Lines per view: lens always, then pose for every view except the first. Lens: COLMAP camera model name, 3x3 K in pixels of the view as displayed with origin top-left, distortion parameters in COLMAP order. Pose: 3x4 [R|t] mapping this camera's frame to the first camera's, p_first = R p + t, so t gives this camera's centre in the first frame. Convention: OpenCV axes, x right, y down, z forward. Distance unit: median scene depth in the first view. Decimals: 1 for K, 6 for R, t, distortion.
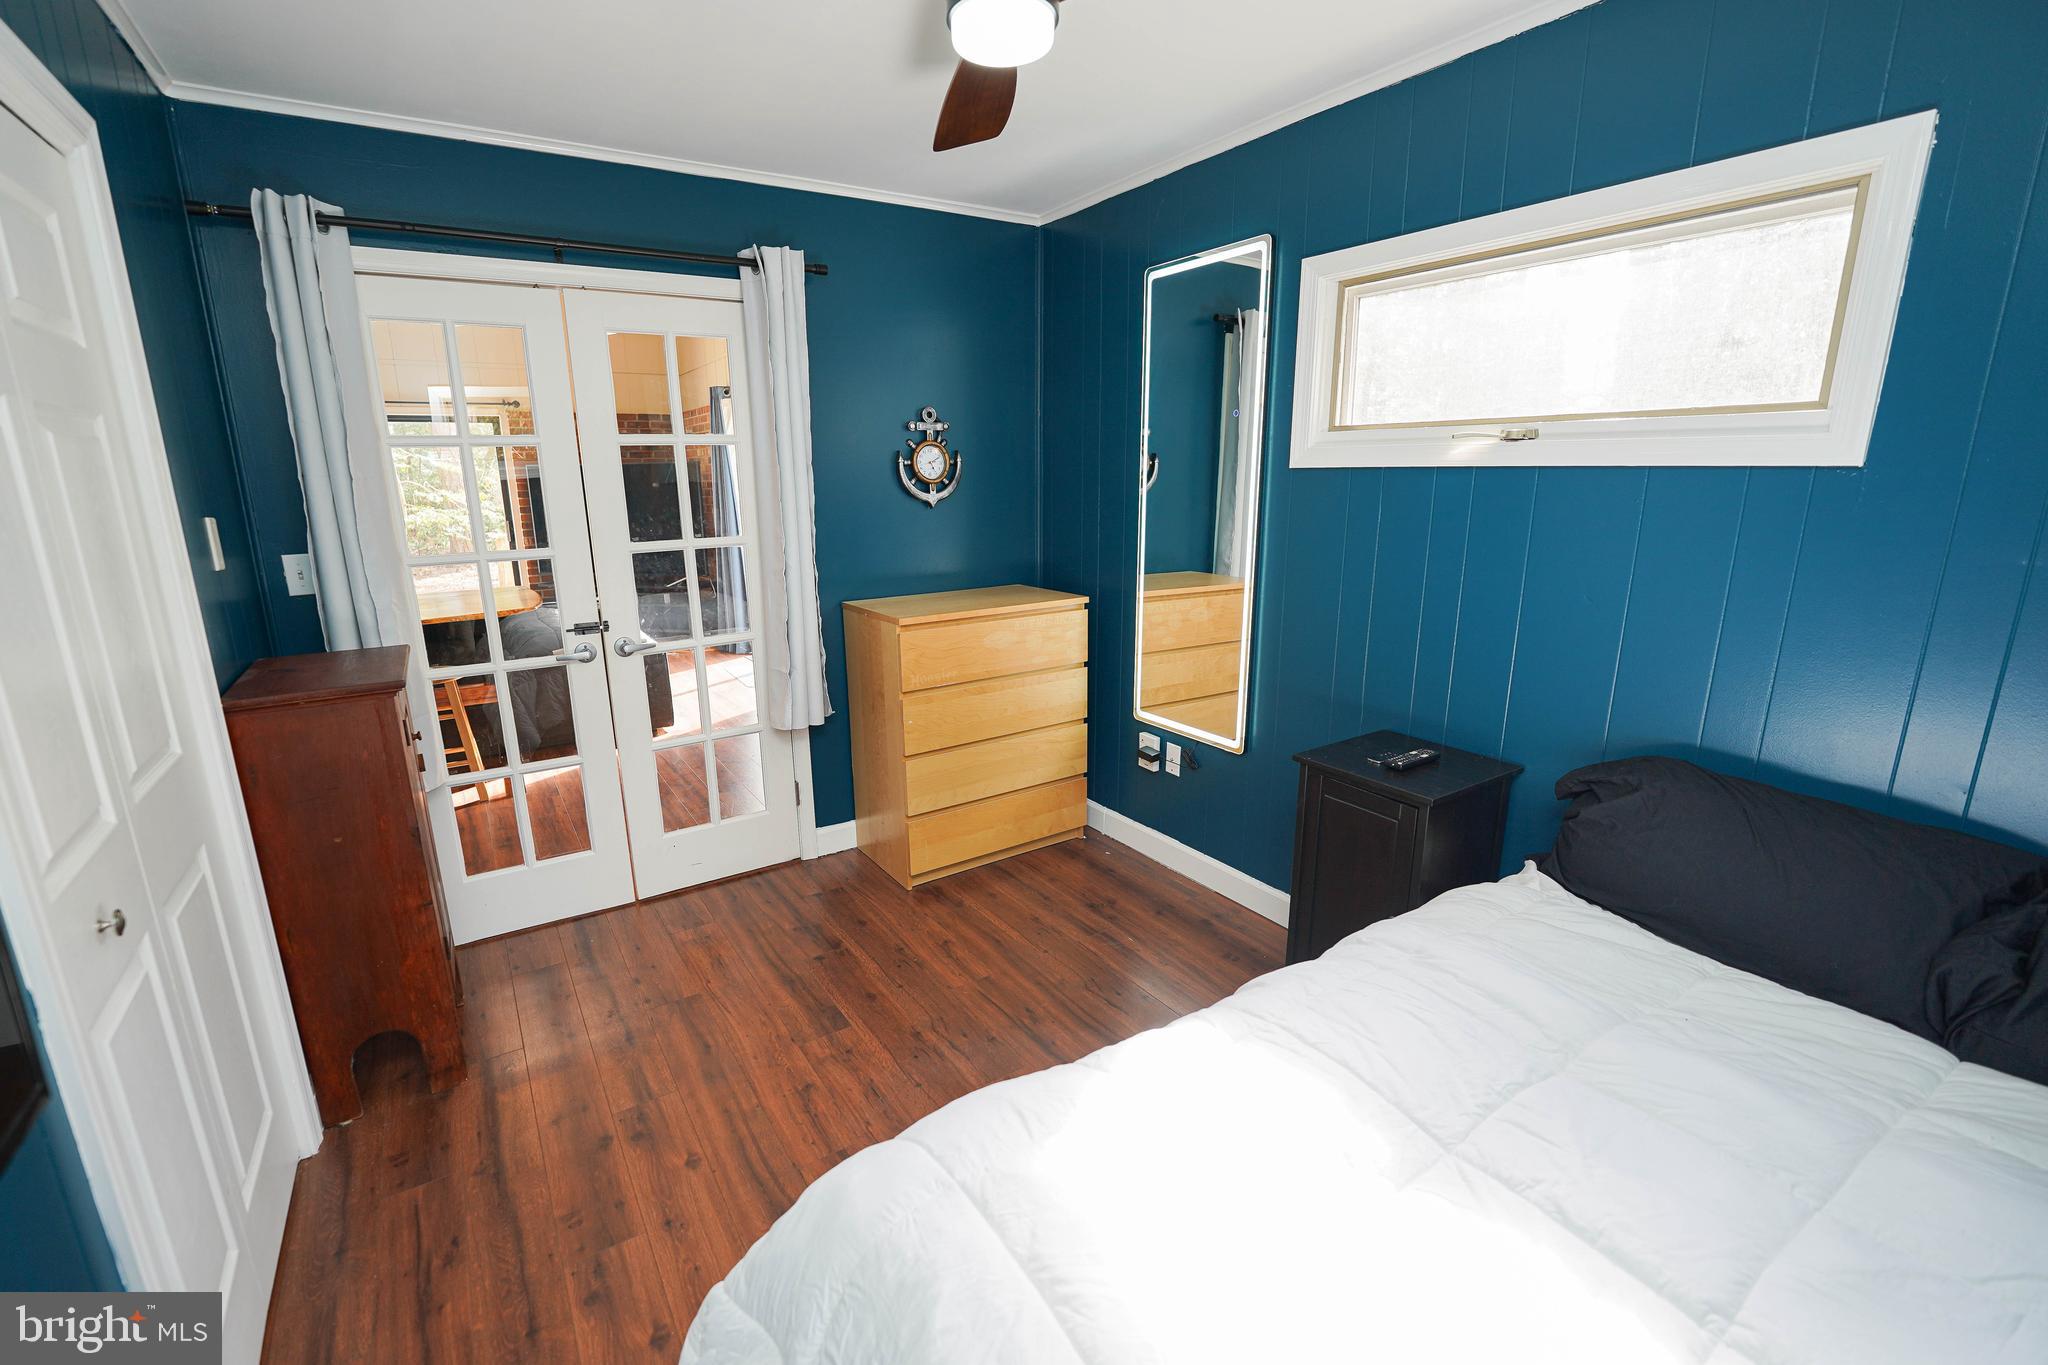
lens RADIAL K [[884.3, 0, 1024.0], [0, 884.3, 682.5], [0, 0, 1]] dist [-0.017912, -0.000088]
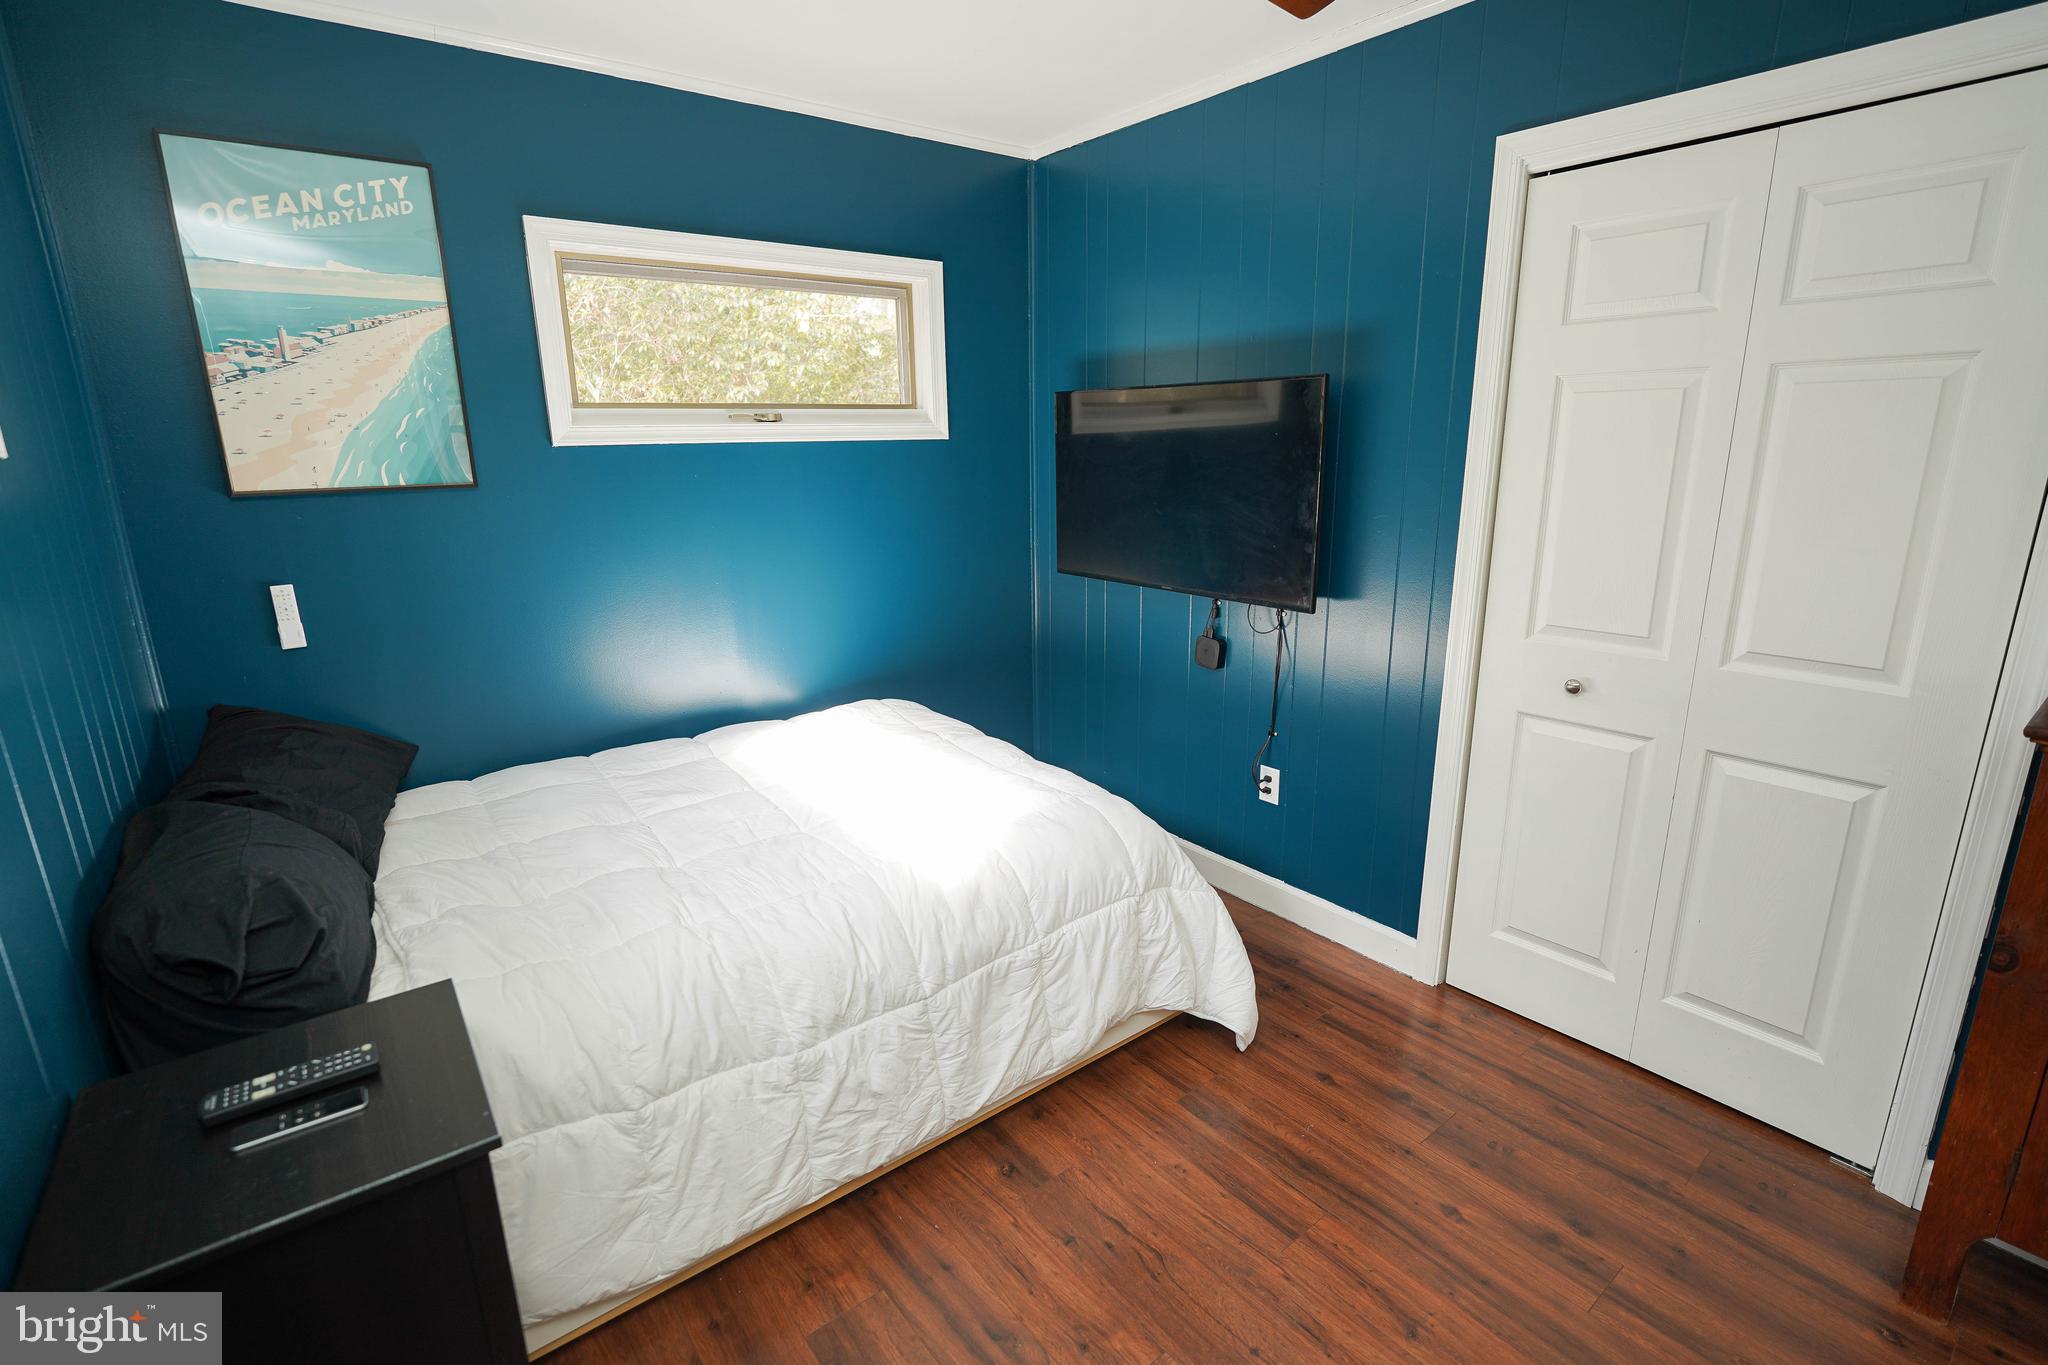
lens RADIAL K [[925.3, 0, 1010.2], [0, 925.3, 681.1], [0, 0, 1]] dist [-0.023315, -0.000596]
pose [[-0.997441, 0.044102, -0.056267, 0.081171], [0.012740, 0.884102, 0.467120, -0.317612], [0.070346, 0.465208, -0.882402, 1.363240]]
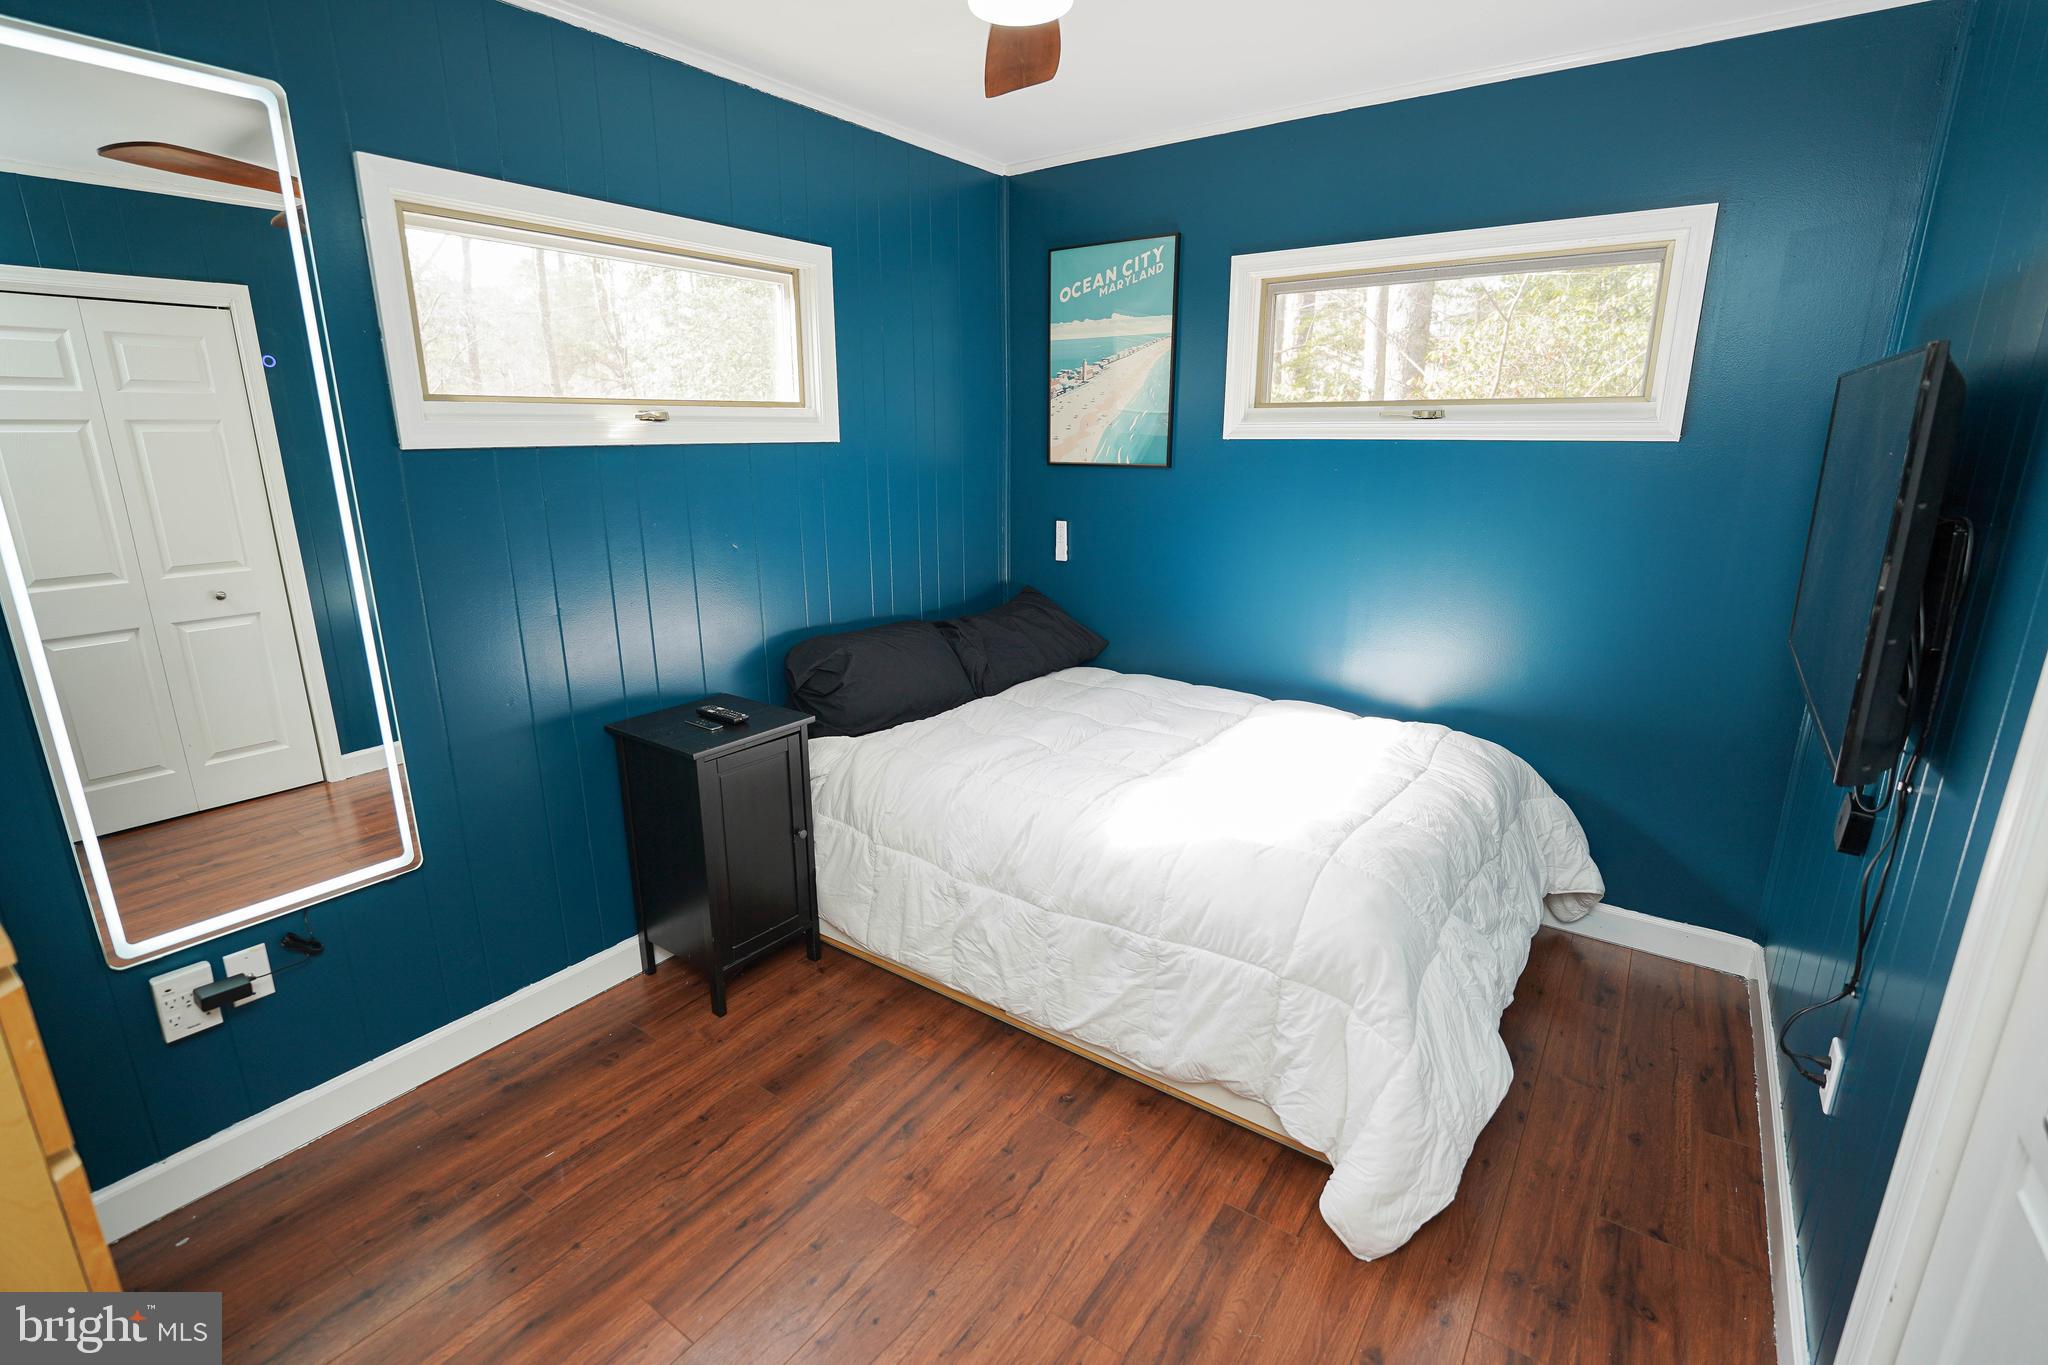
lens RADIAL K [[925.3, 0, 1010.2], [0, 925.3, 681.1], [0, 0, 1]] dist [-0.023315, -0.000596]
pose [[-0.351485, -0.229858, 0.907537, -0.715916], [0.226353, 0.919764, 0.320621, -0.238129], [-0.908418, 0.318117, -0.271254, 0.987720]]
